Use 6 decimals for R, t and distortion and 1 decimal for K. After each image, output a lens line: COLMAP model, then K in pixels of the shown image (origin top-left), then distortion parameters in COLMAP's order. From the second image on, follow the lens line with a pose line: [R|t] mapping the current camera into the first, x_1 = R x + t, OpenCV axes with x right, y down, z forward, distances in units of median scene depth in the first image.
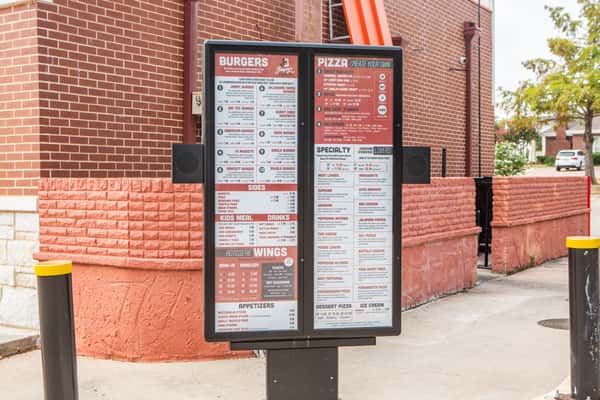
lens RADIAL K [[808.6, 0, 300.4], [0, 808.6, 200.3], [0, 0, 1]] dist [-0.007512, 0.000000]
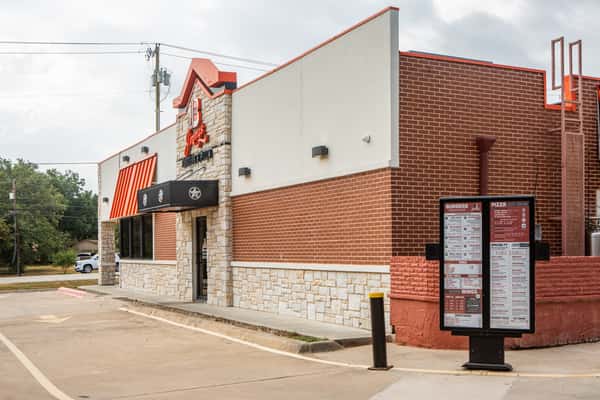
lens RADIAL K [[808.6, 0, 300.1], [0, 808.6, 199.9], [0, 0, 1]] dist [-0.007512, 0.000000]
pose [[0.857442, -0.033552, -0.513486, 0.697933], [-0.010834, 0.996474, -0.083202, 0.003168], [0.514467, 0.076903, 0.854055, -1.127502]]
